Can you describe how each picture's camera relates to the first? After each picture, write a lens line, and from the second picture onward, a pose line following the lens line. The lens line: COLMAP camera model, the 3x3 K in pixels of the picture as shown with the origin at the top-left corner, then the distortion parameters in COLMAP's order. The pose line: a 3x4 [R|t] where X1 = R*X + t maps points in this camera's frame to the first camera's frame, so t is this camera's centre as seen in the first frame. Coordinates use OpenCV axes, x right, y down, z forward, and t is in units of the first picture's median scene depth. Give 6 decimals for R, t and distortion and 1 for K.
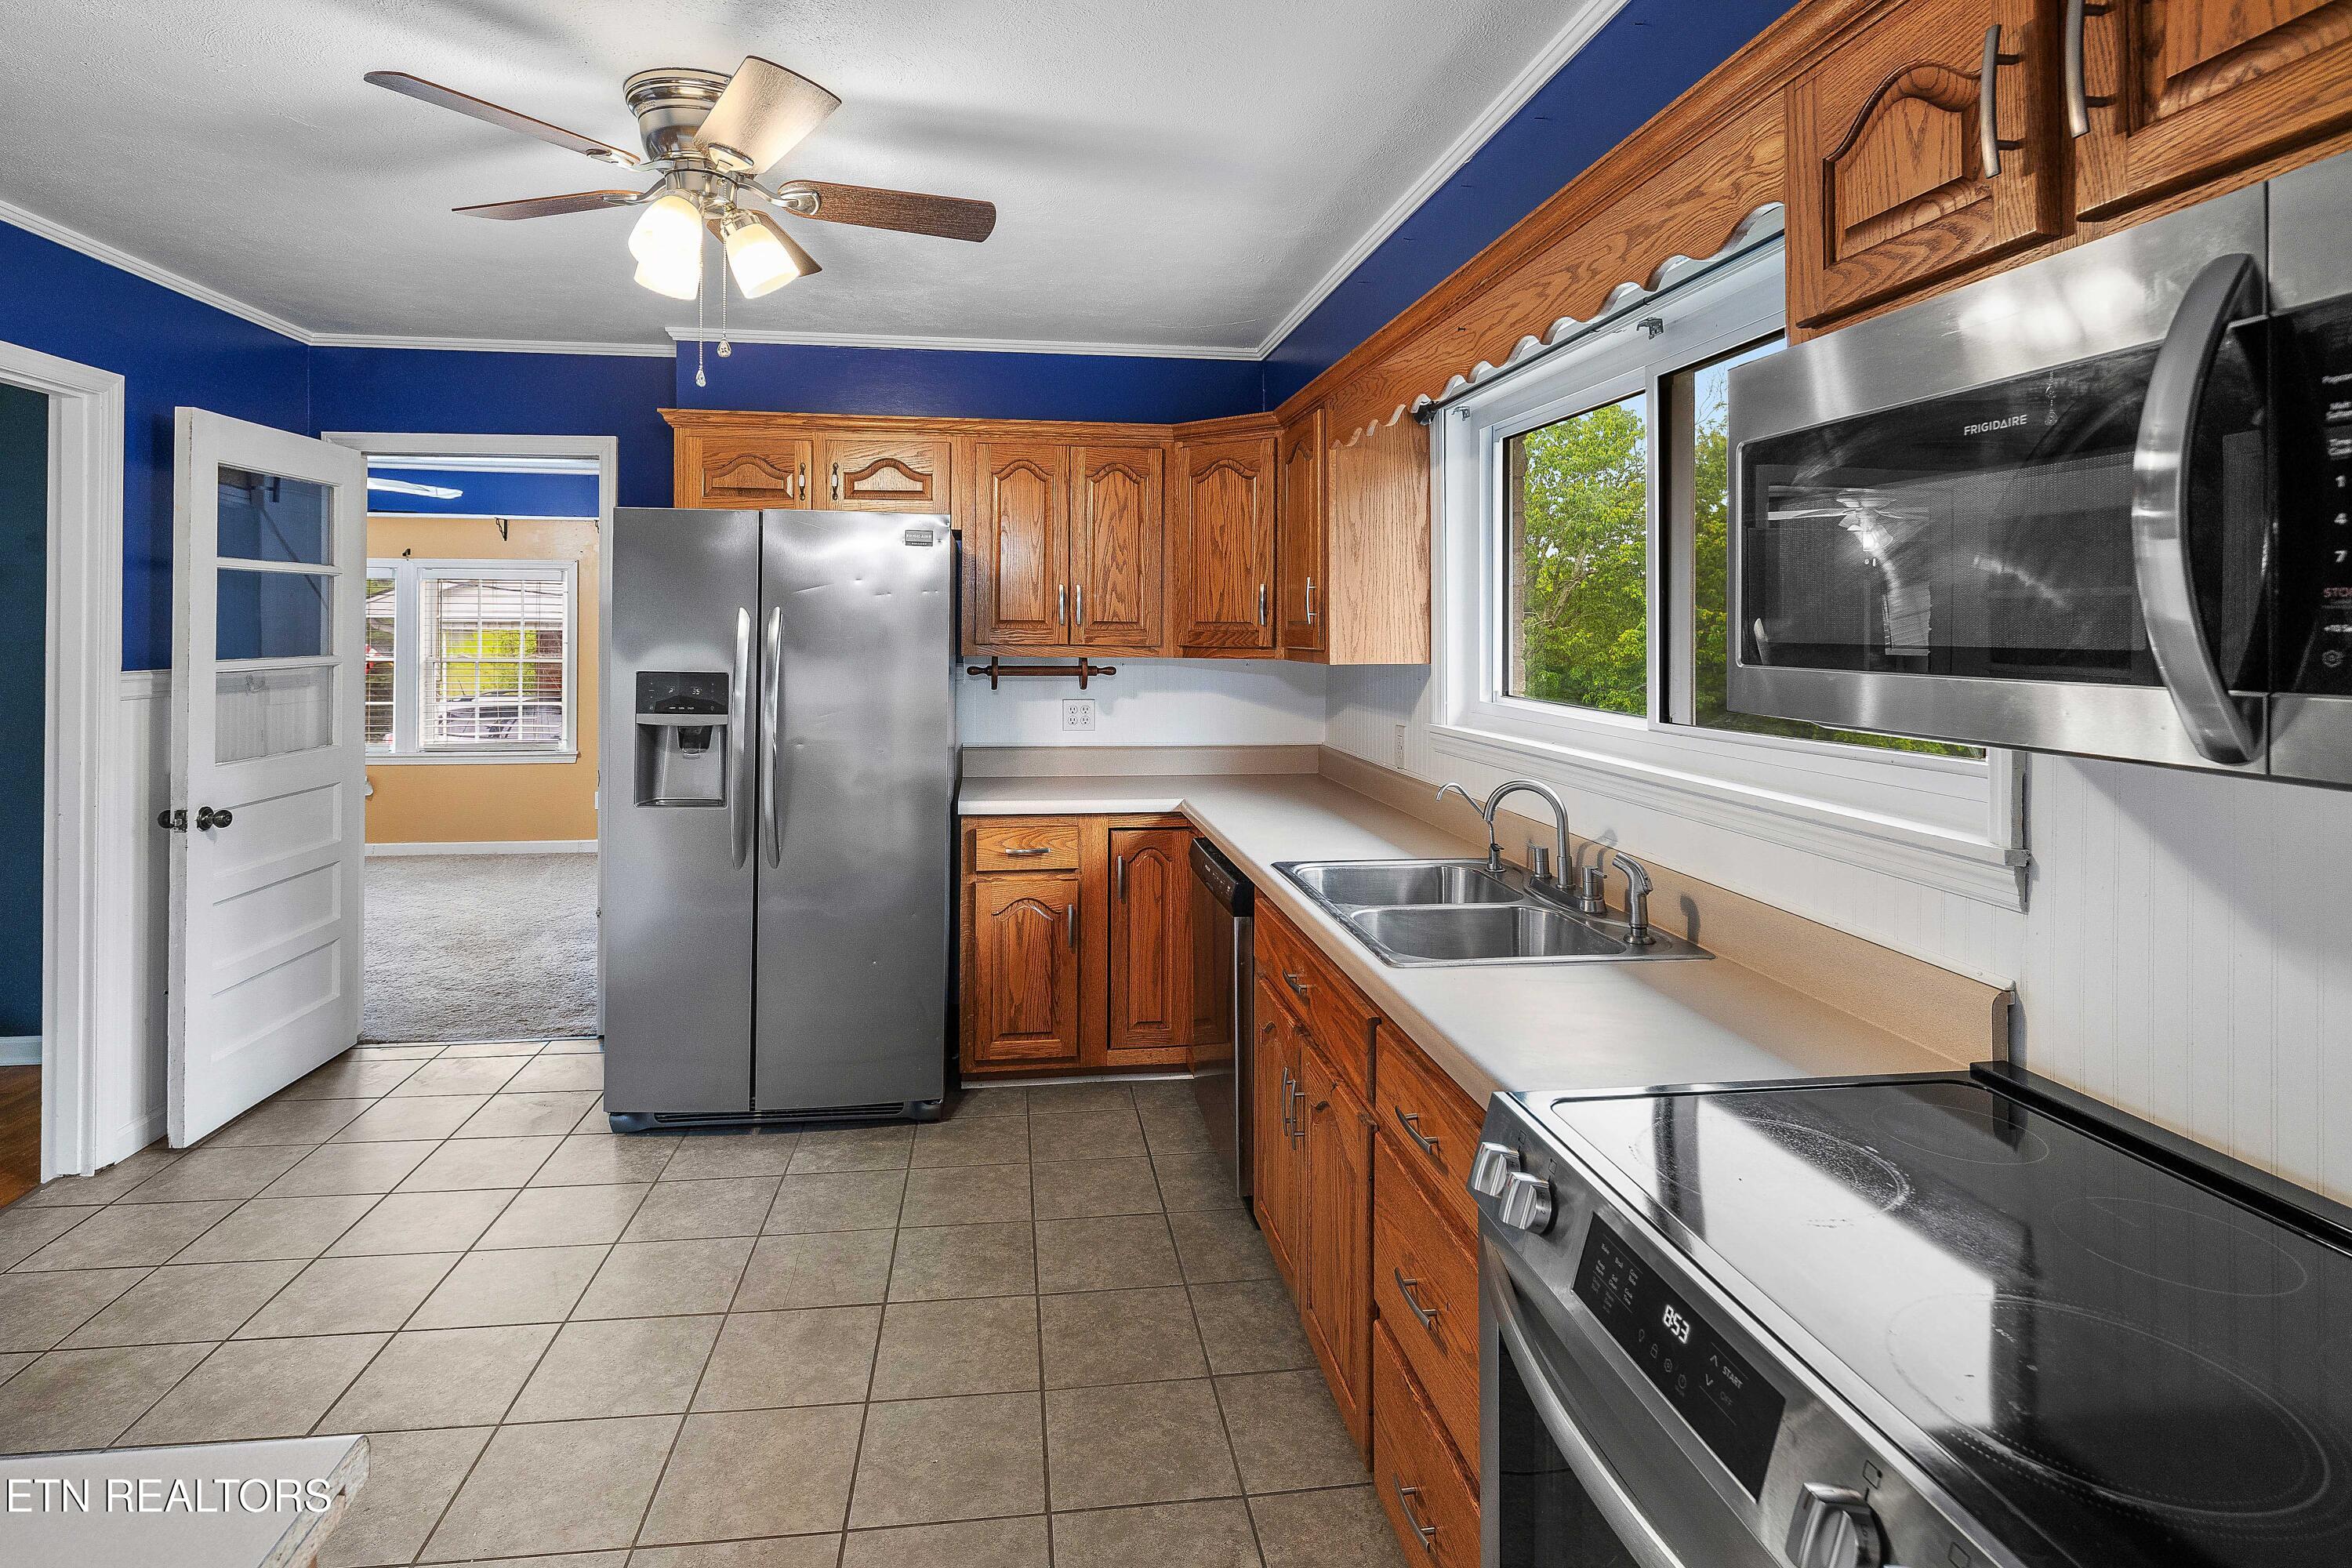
lens RADIAL K [[1281.2, 0, 1211.9], [0, 1281.2, 610.4], [0, 0, 1]] dist [0.008118, -0.006735]
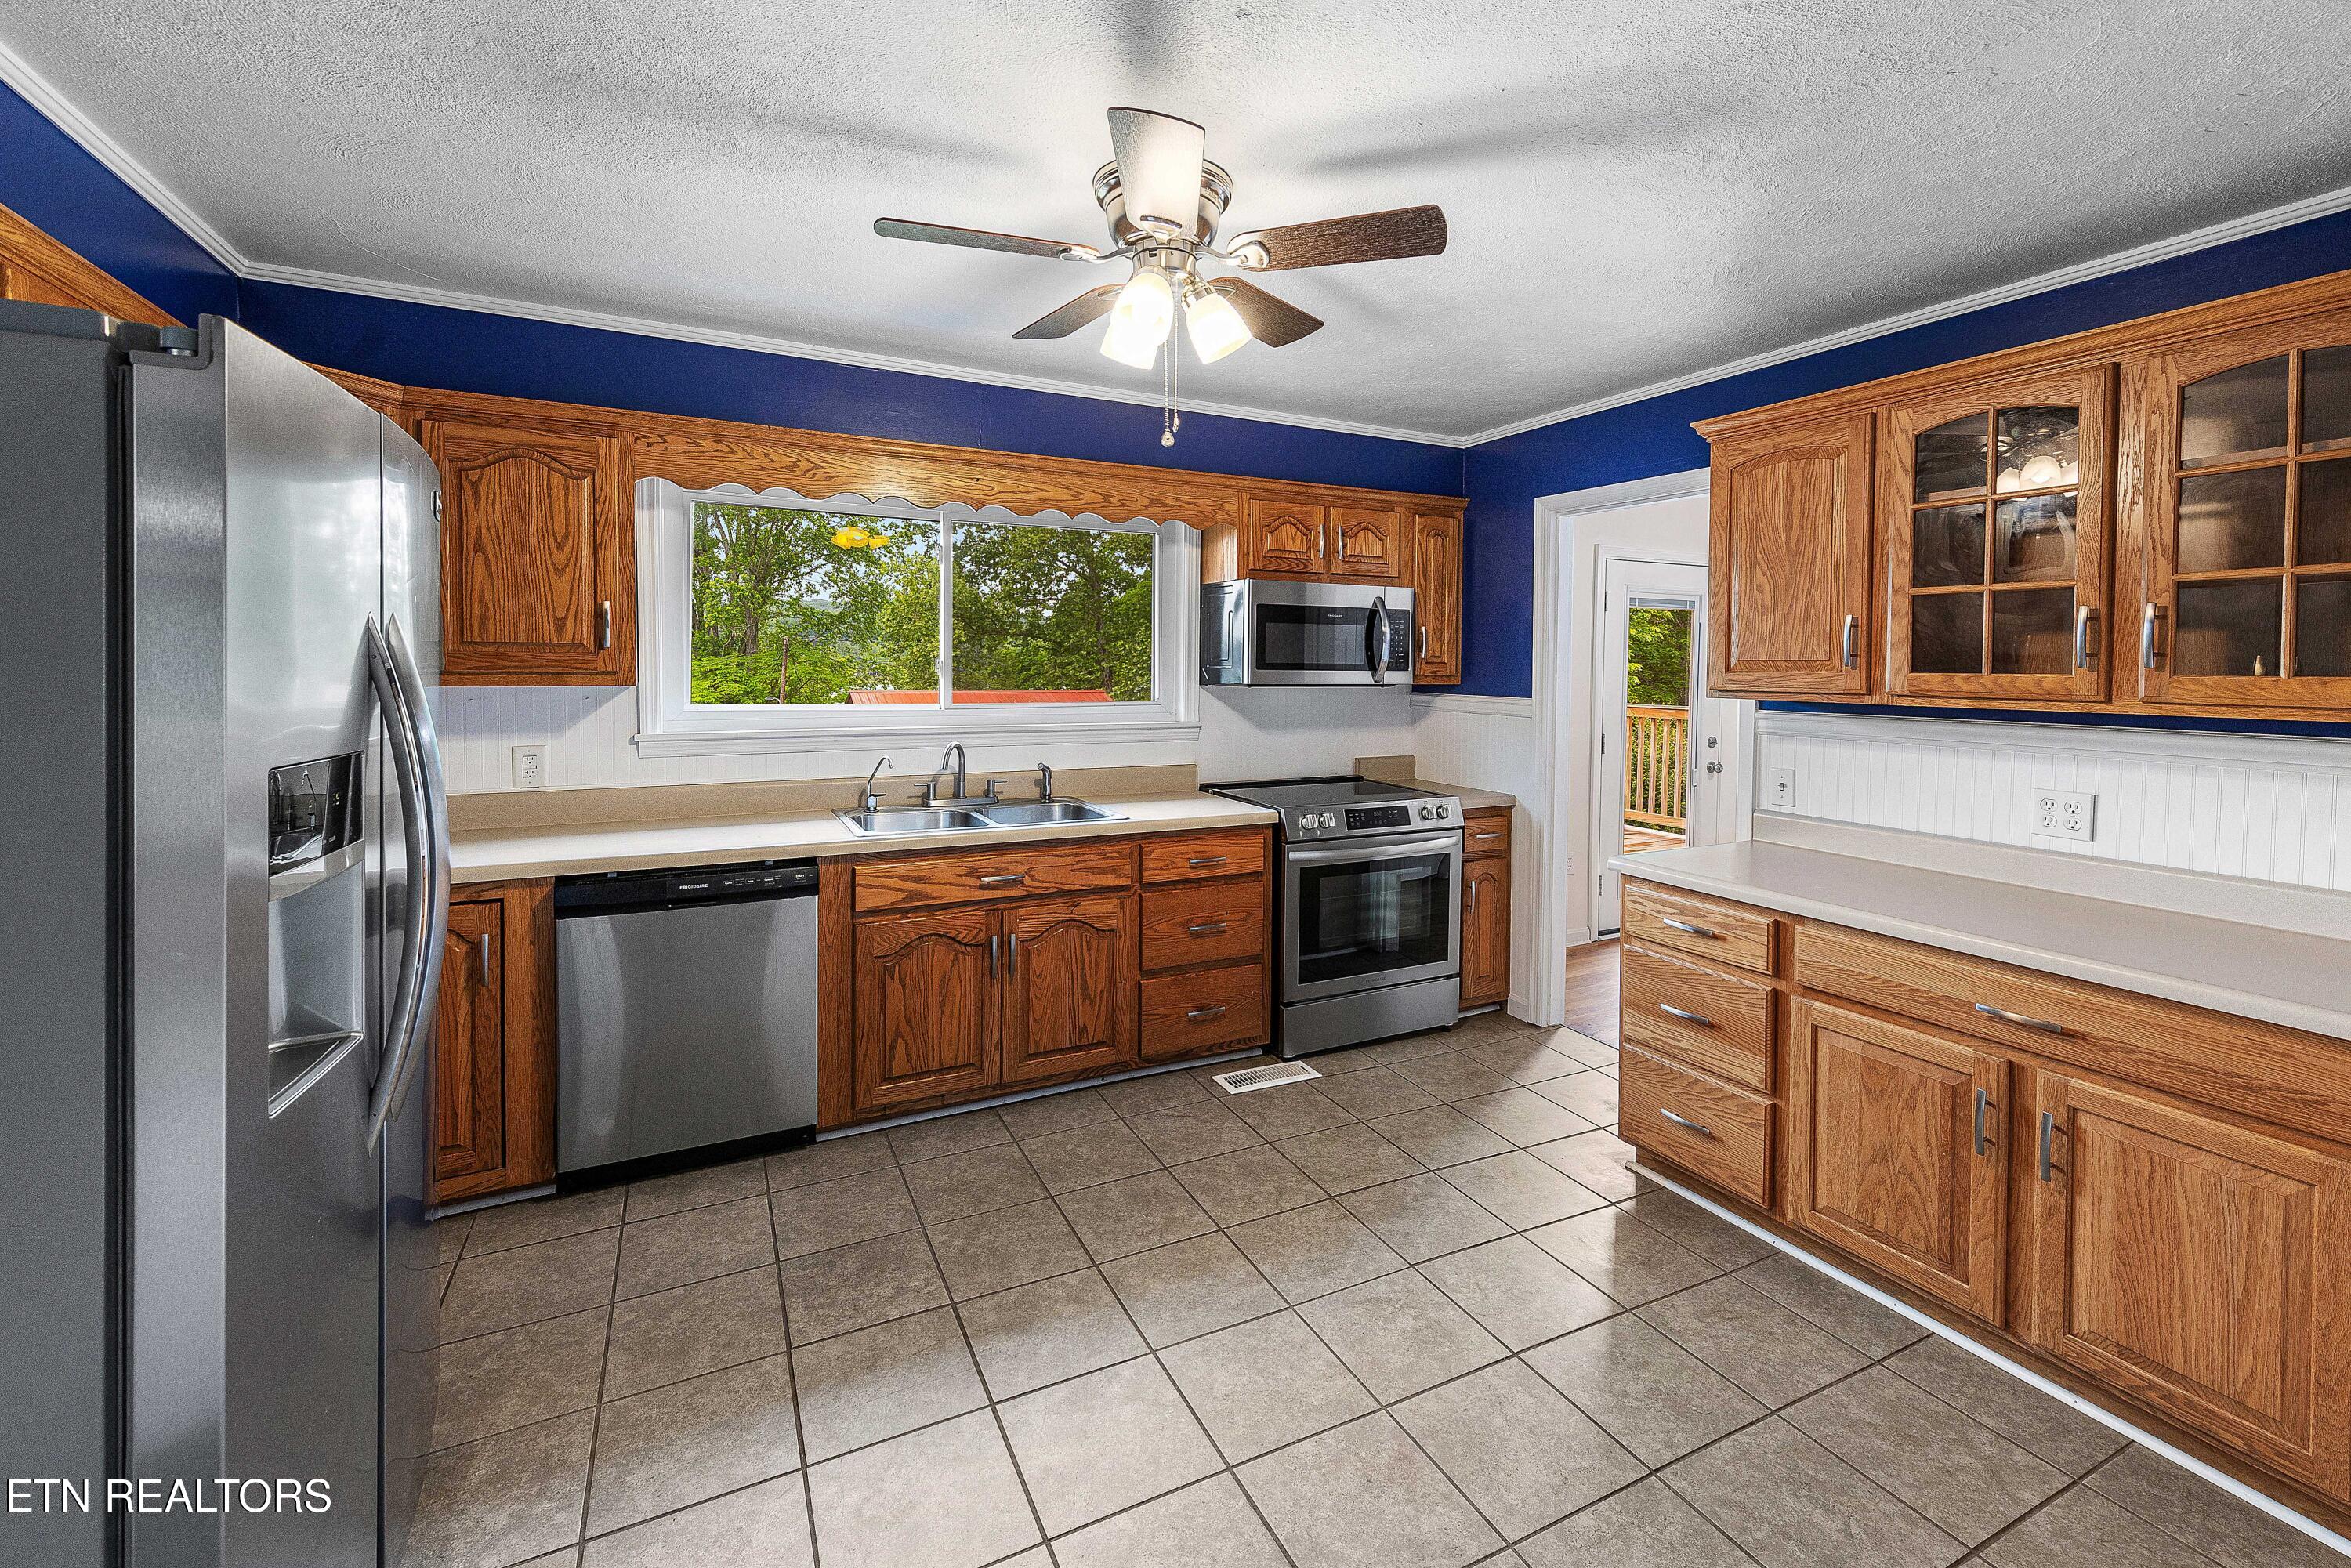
lens RADIAL K [[940.0, 0, 1120.3], [0, 940.0, 665.6], [0, 0, 1]] dist [-0.004489, 0.000053]
pose [[-0.256039, -0.014092, 0.966564, -0.711906], [-0.020837, 0.999742, 0.009056, 0.006176], [-0.966442, -0.017822, -0.256267, 0.747864]]
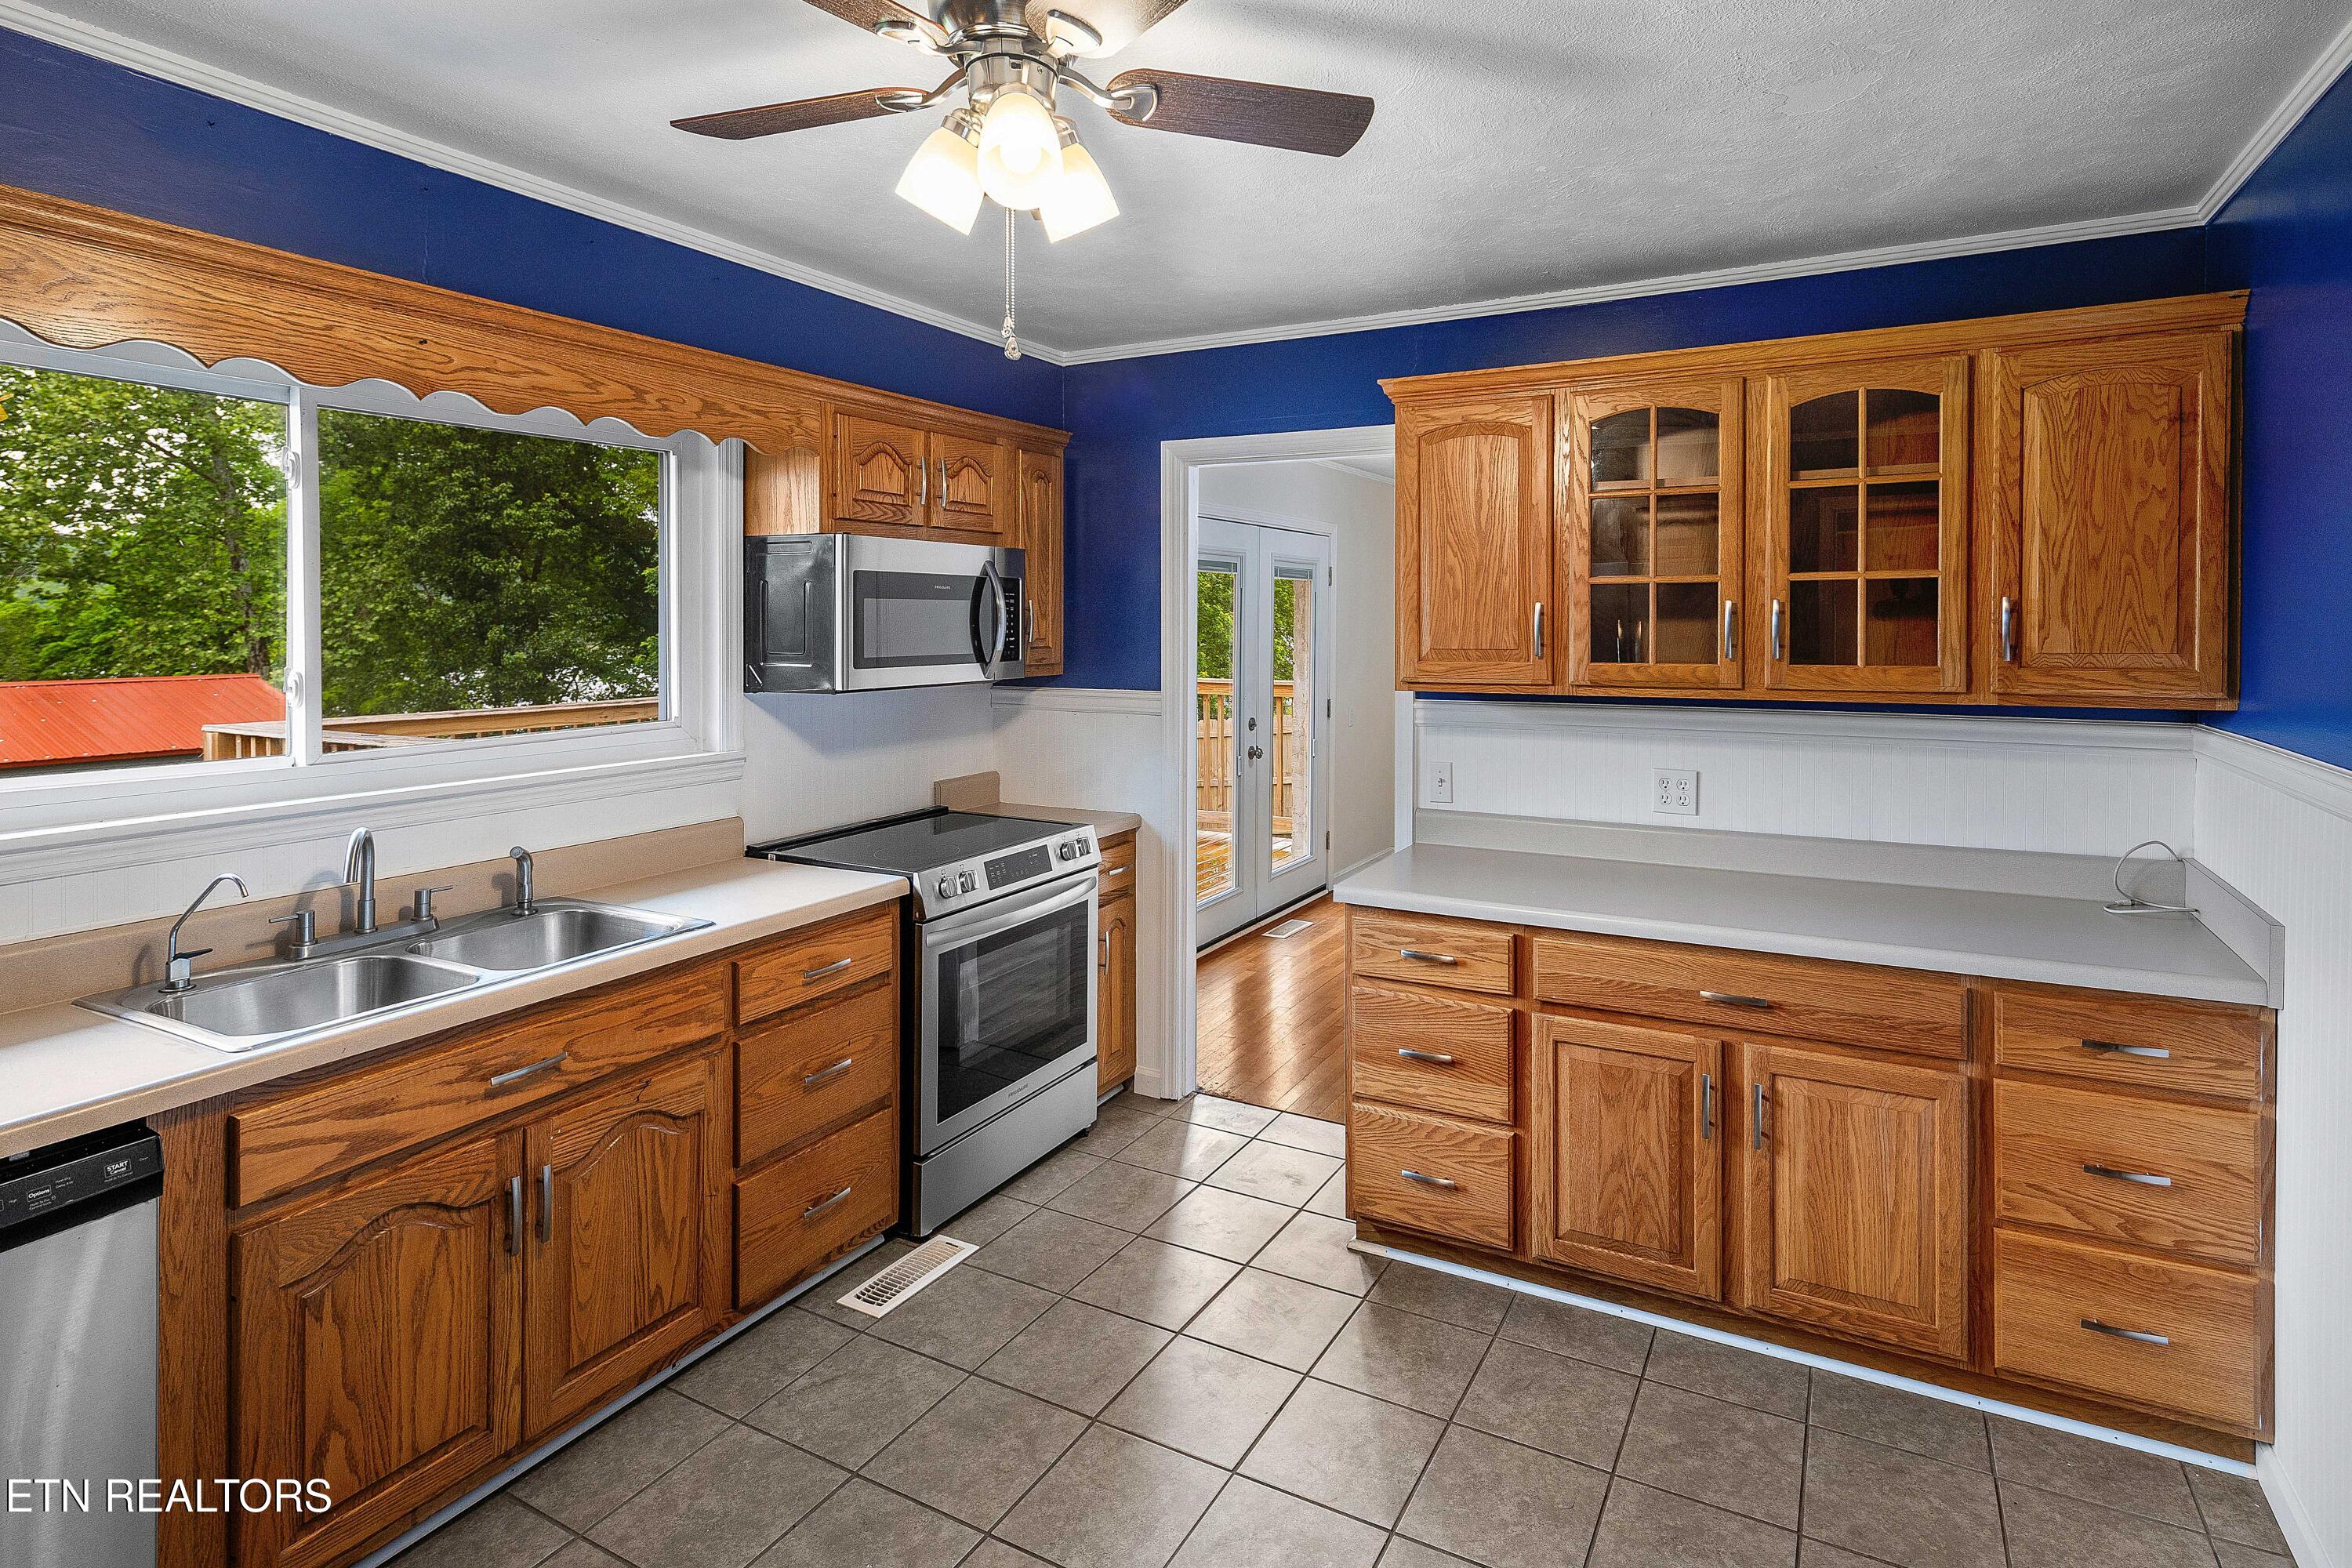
lens RADIAL K [[1281.2, 0, 1183.7], [0, 1281.2, 610.0], [0, 0, 1]] dist [0.008118, -0.006735]
pose [[-0.789562, -0.006281, 0.613639, -0.545127], [-0.014489, 0.999860, -0.008409, -0.018788], [-0.613500, -0.015530, -0.789542, 0.916444]]
